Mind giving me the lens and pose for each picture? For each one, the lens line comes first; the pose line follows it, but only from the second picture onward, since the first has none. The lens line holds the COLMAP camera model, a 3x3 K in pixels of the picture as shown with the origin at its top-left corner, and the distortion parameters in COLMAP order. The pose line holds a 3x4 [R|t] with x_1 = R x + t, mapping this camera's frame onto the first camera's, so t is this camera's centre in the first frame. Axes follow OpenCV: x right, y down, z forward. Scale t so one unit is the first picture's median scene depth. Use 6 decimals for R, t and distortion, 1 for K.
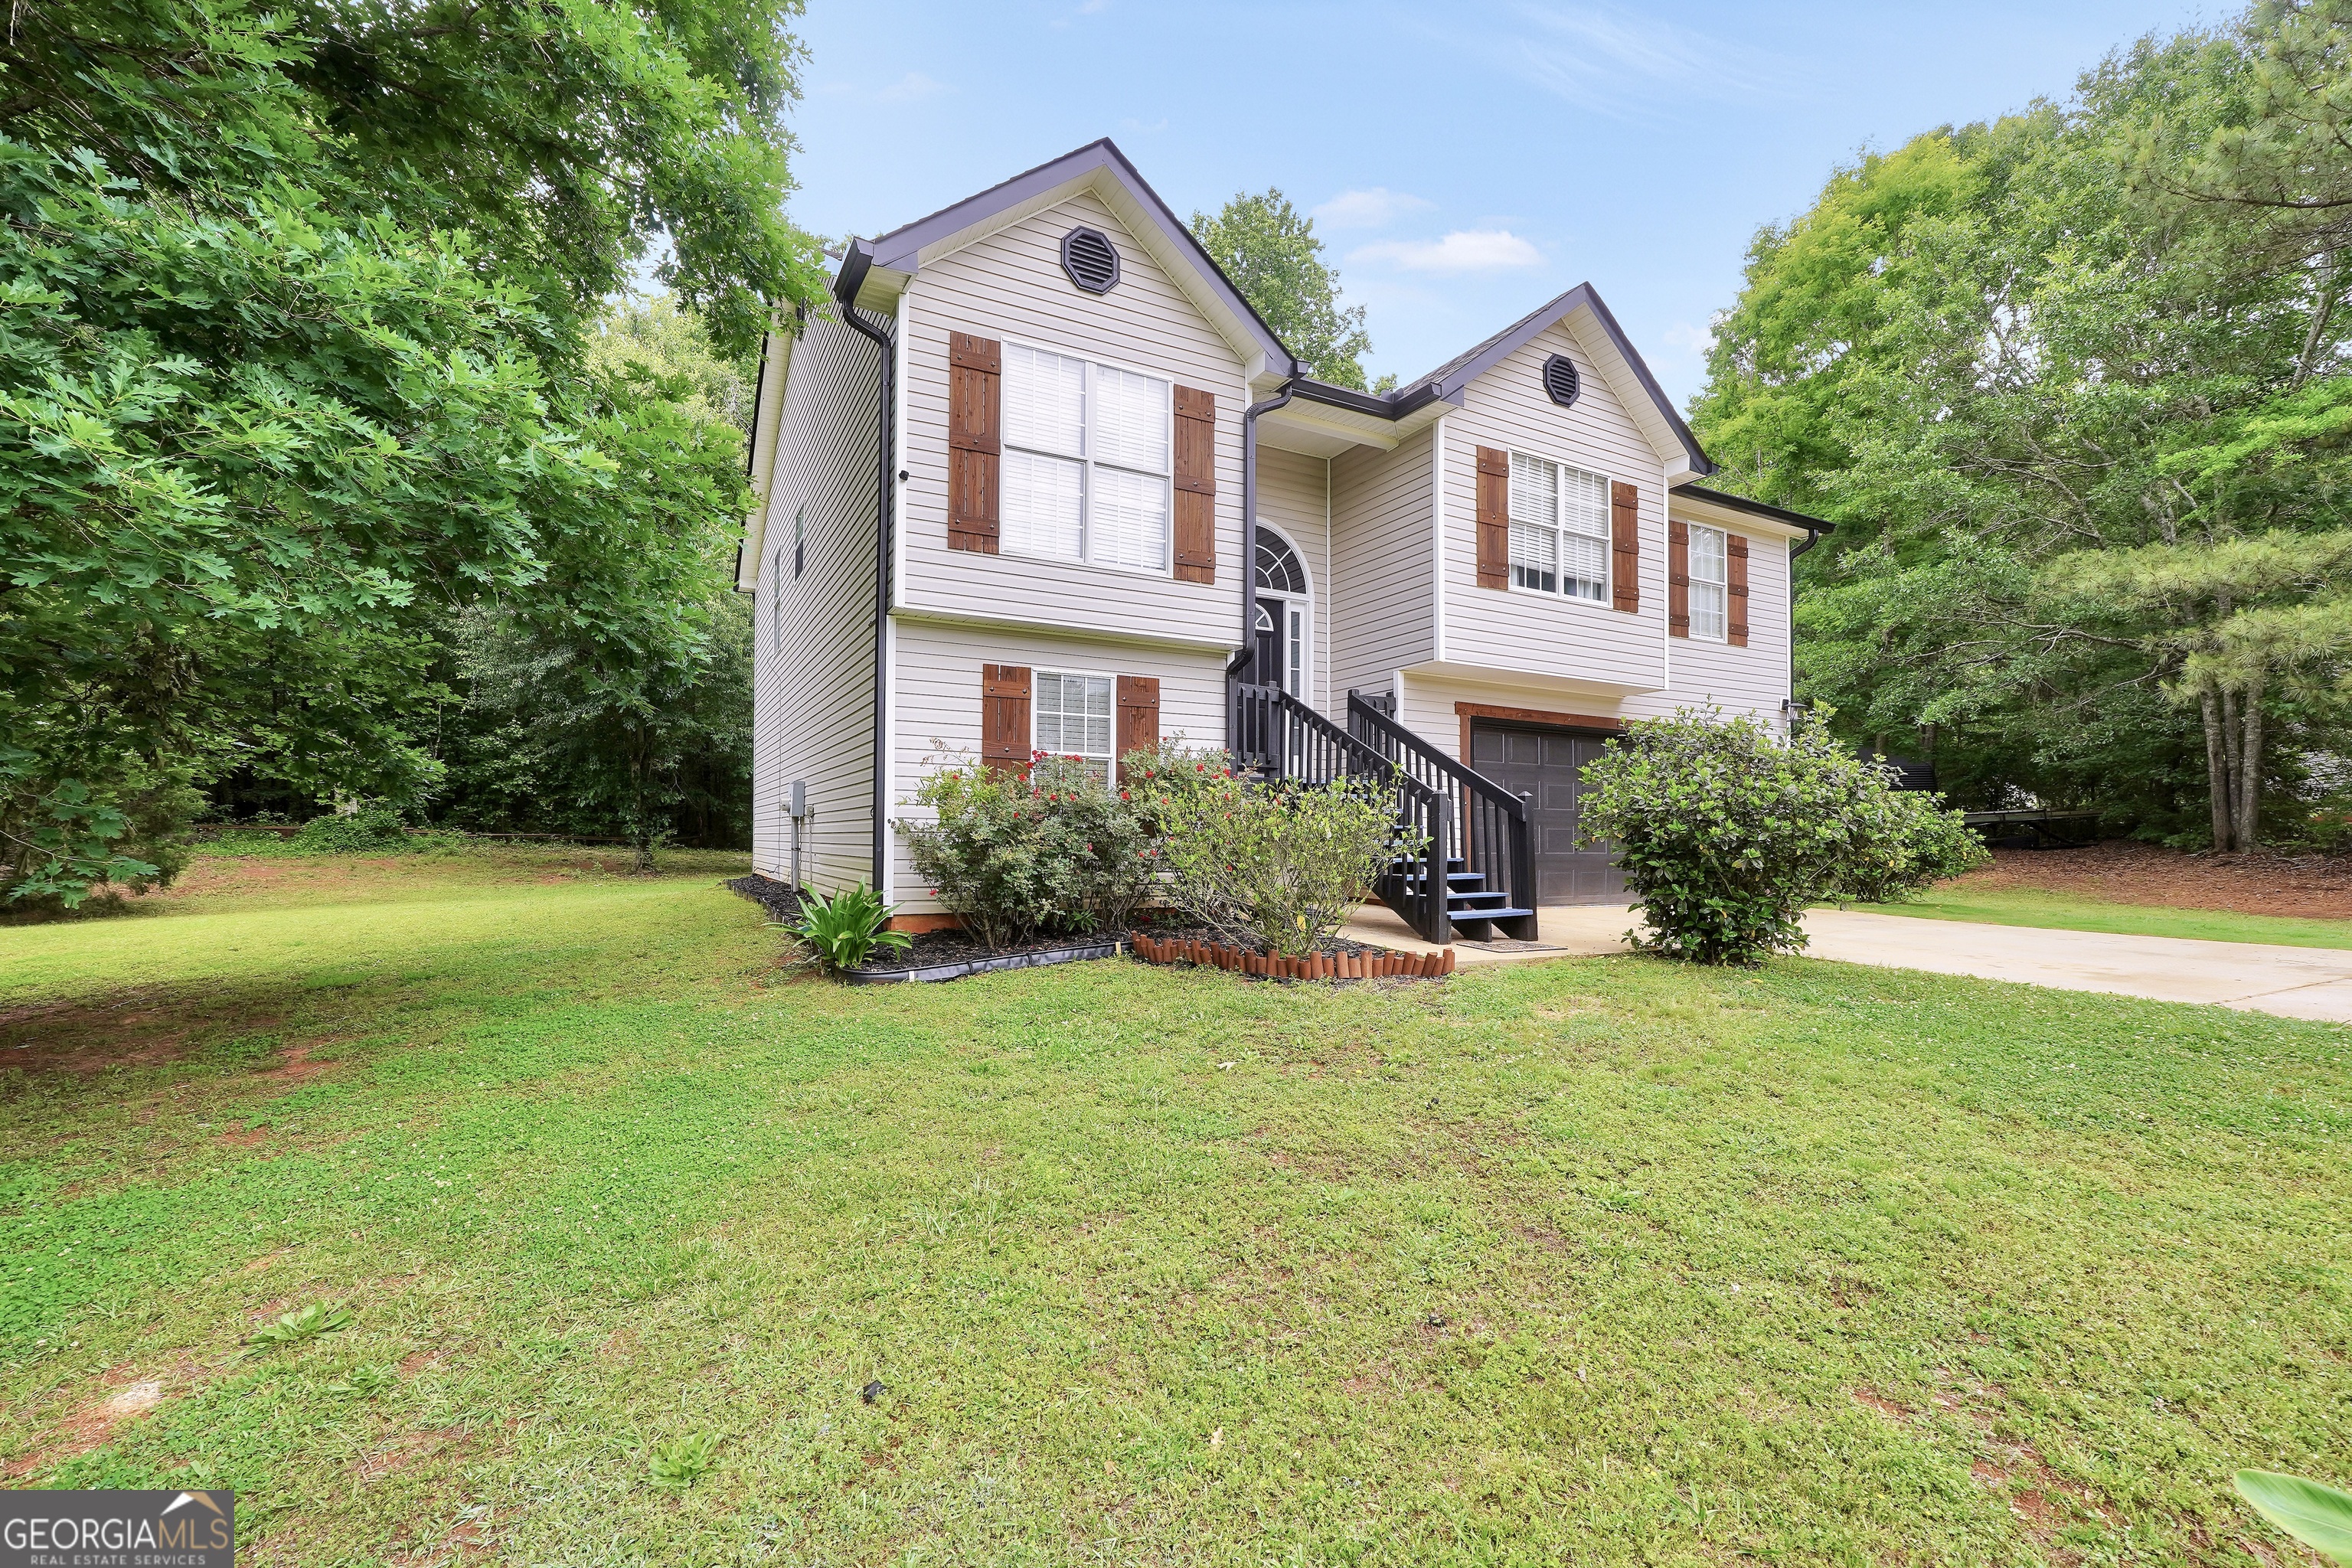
lens RADIAL K [[1006.7, 0, 1188.3], [0, 1006.7, 830.8], [0, 0, 1]] dist [-0.014337, 0.004560]
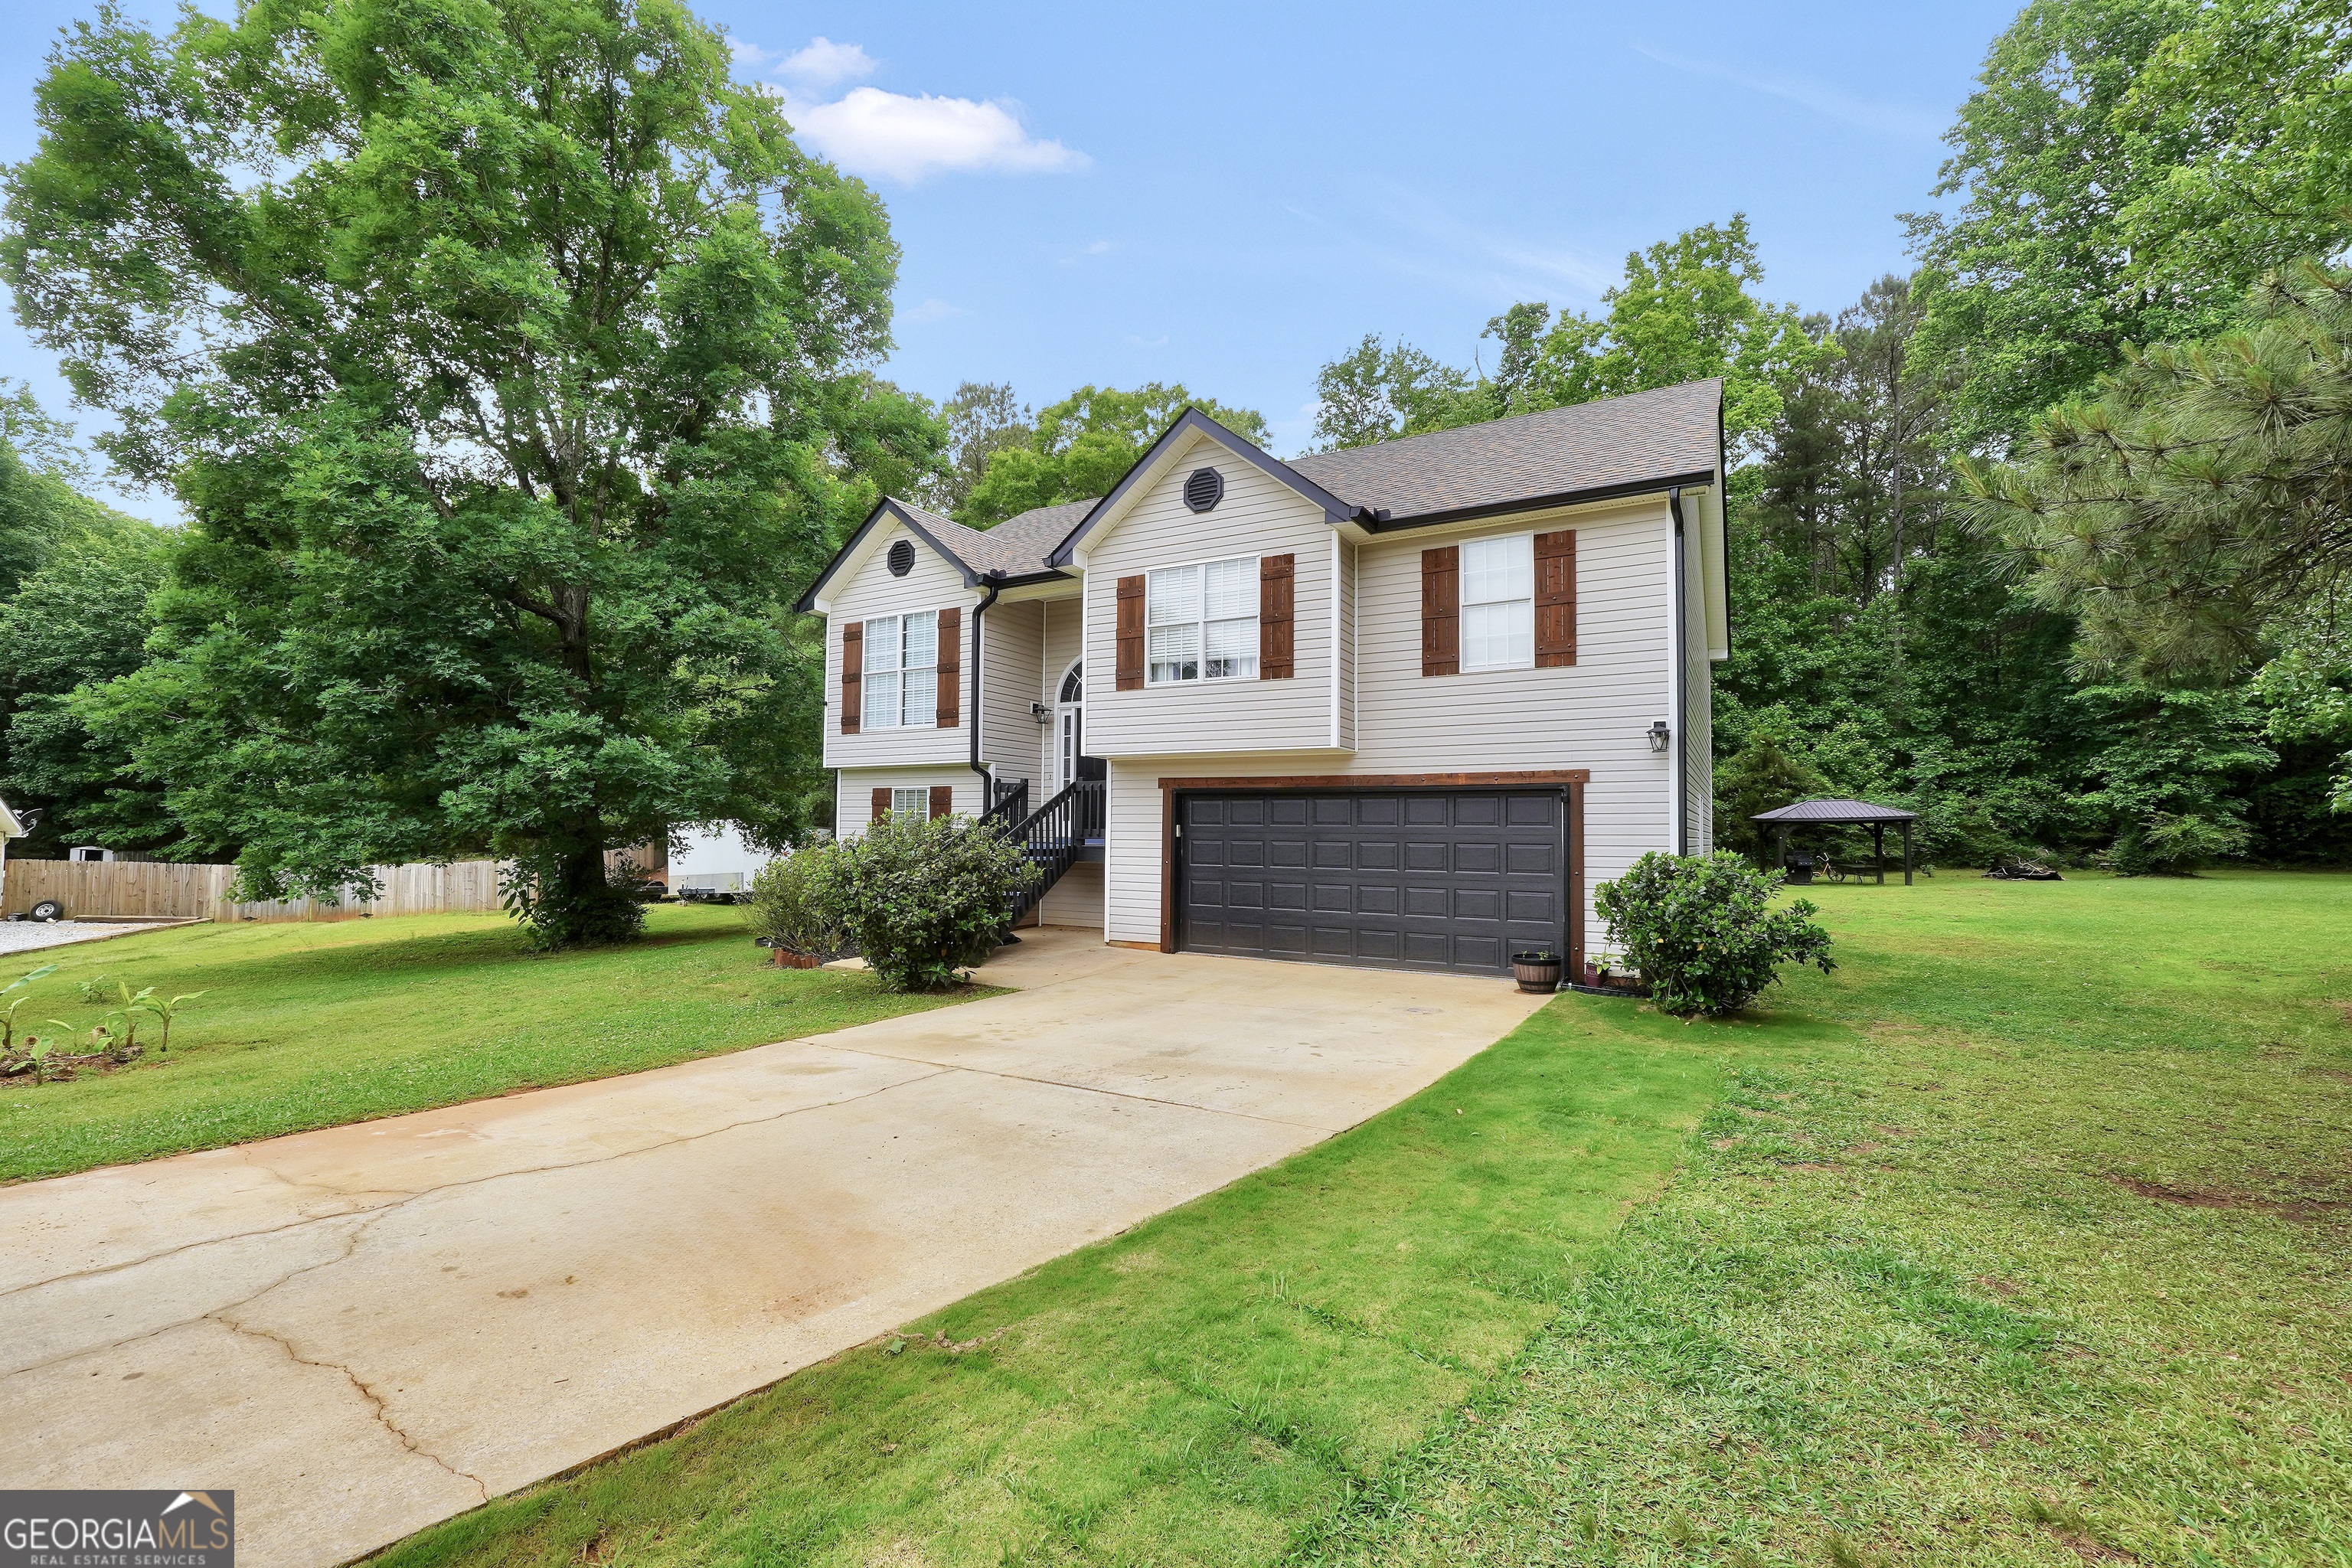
lens RADIAL K [[1006.7, 0, 1152.9], [0, 1006.7, 802.5], [0, 0, 1]] dist [-0.014337, 0.004560]
pose [[0.507924, -0.027259, -0.860970, 1.571486], [-0.002564, 0.999447, -0.033156, -0.071835], [0.861398, 0.019048, 0.507573, 0.461712]]
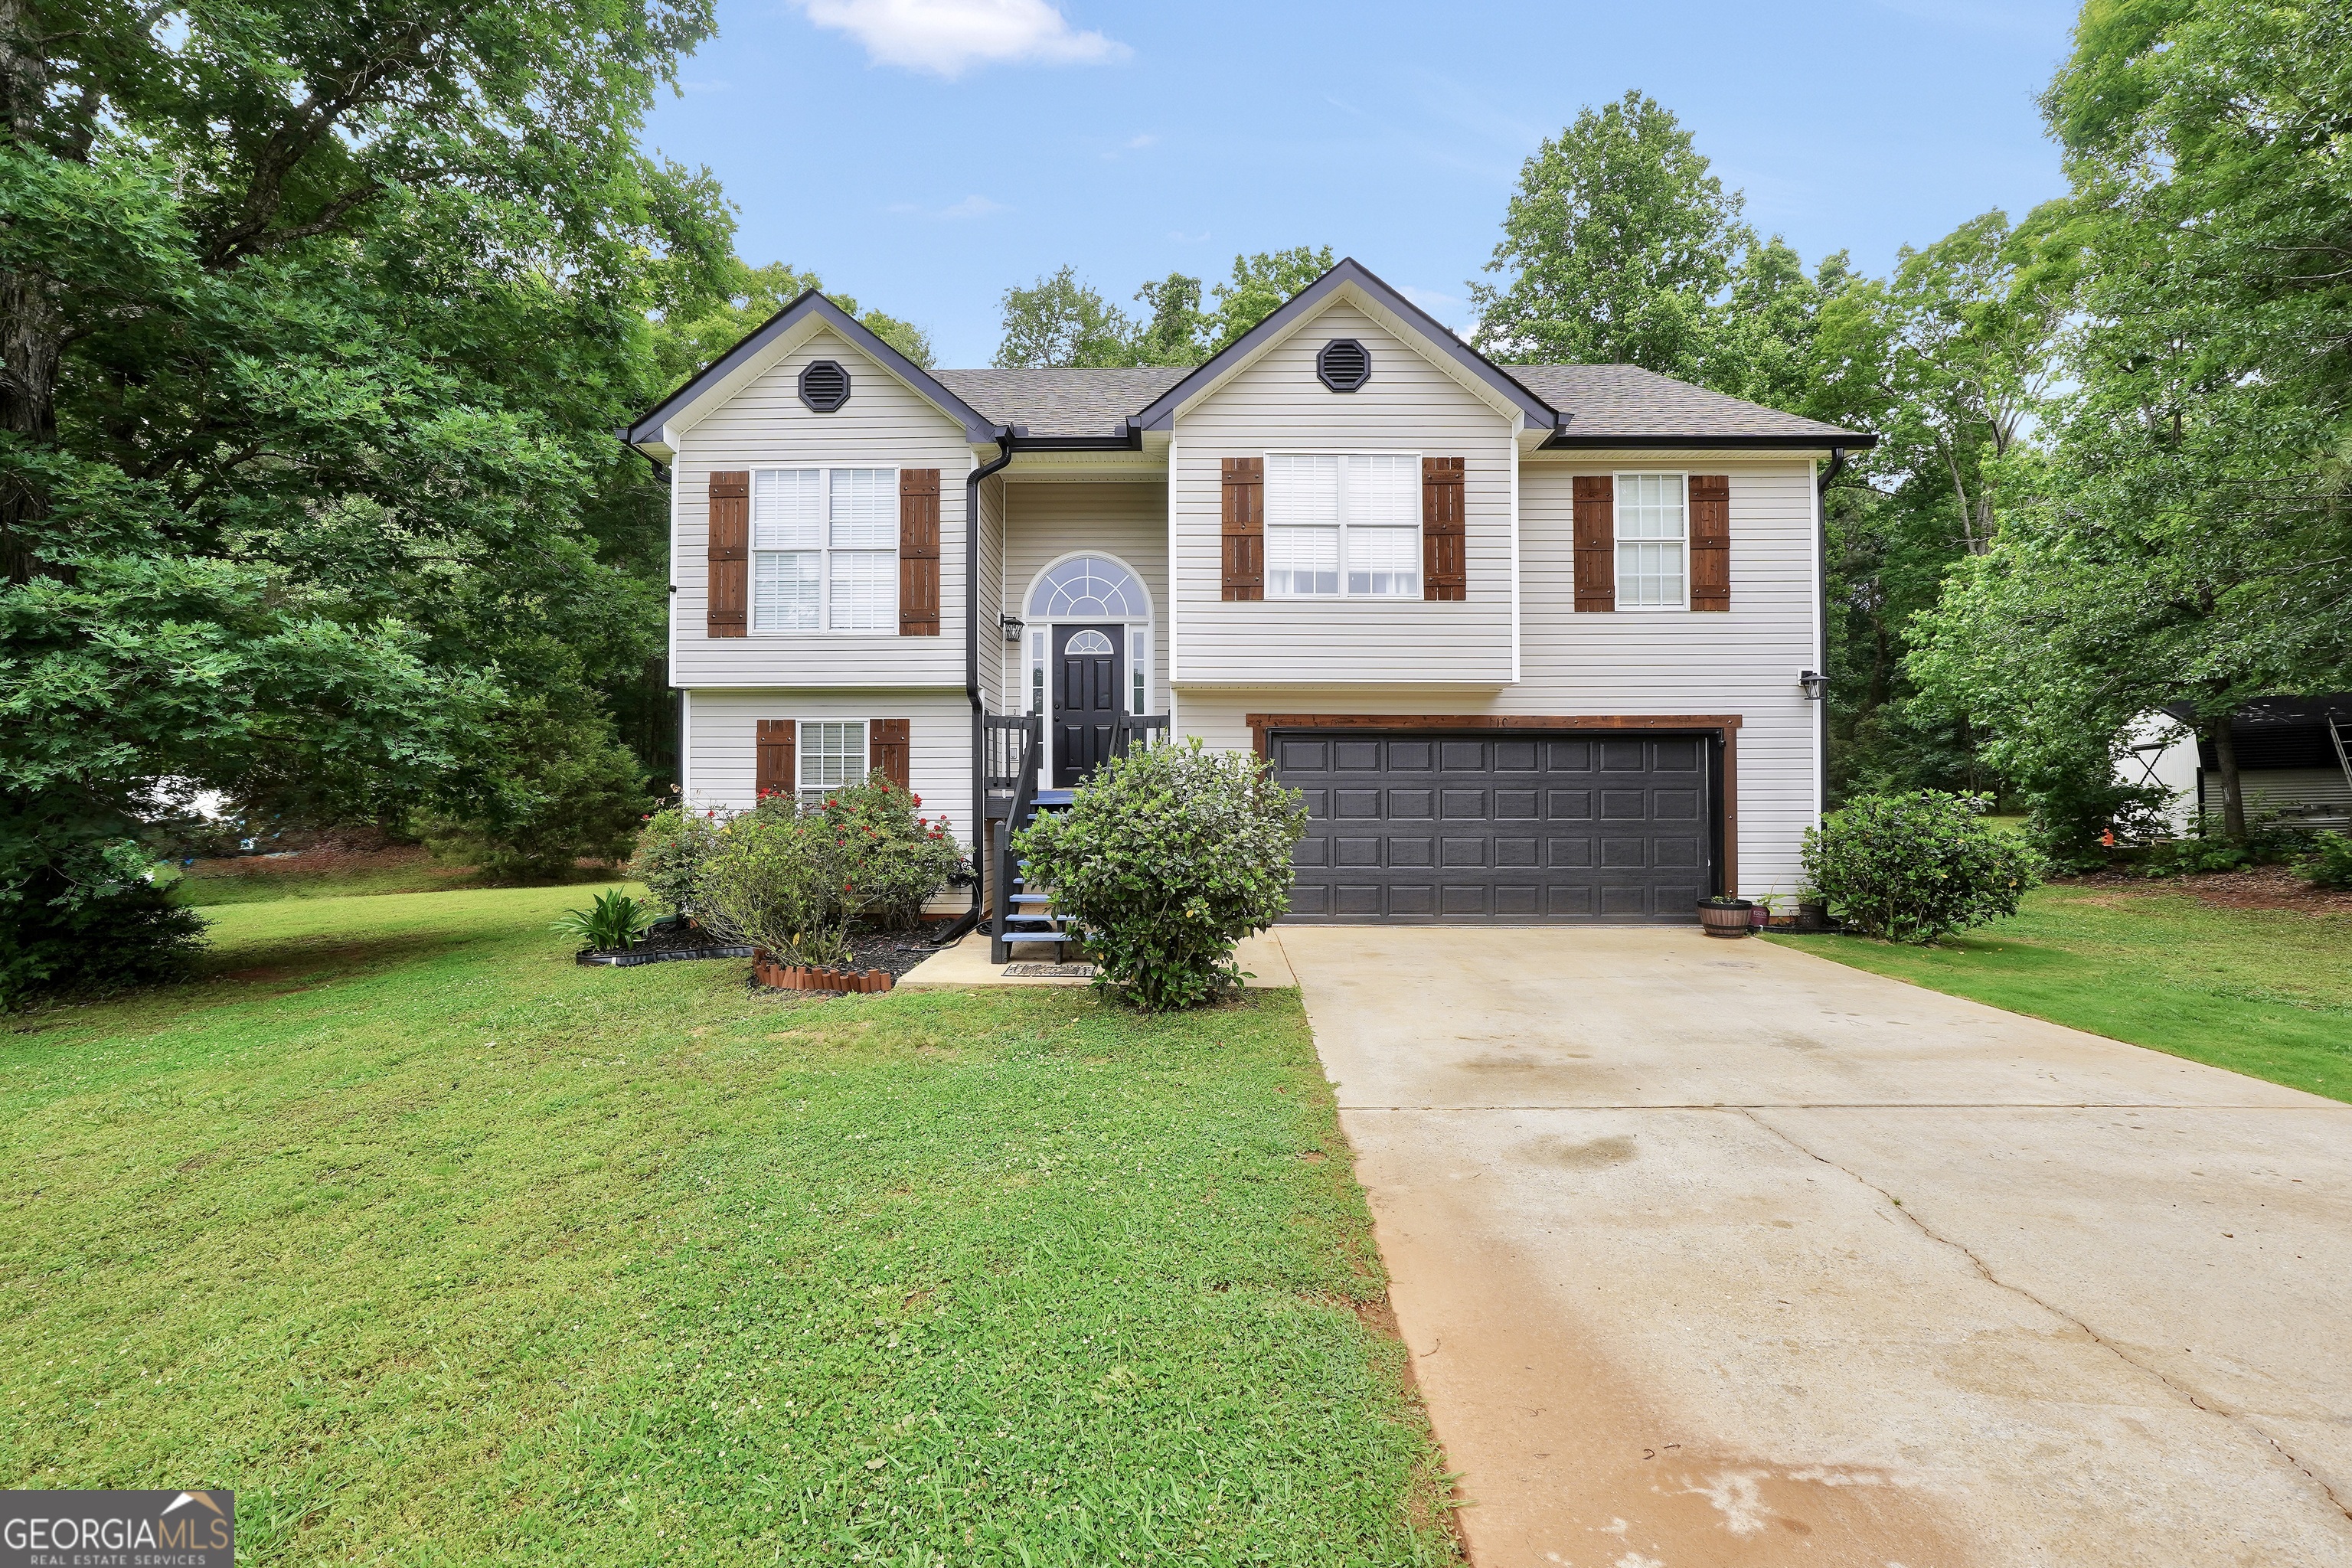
lens RADIAL K [[1006.7, 0, 1172.9], [0, 1006.7, 788.1], [0, 0, 1]] dist [-0.014337, 0.004560]
pose [[0.872233, -0.013005, -0.488917, 0.824470], [0.008161, 0.999894, -0.012038, -0.054878], [0.489022, 0.006510, 0.872247, 0.132168]]
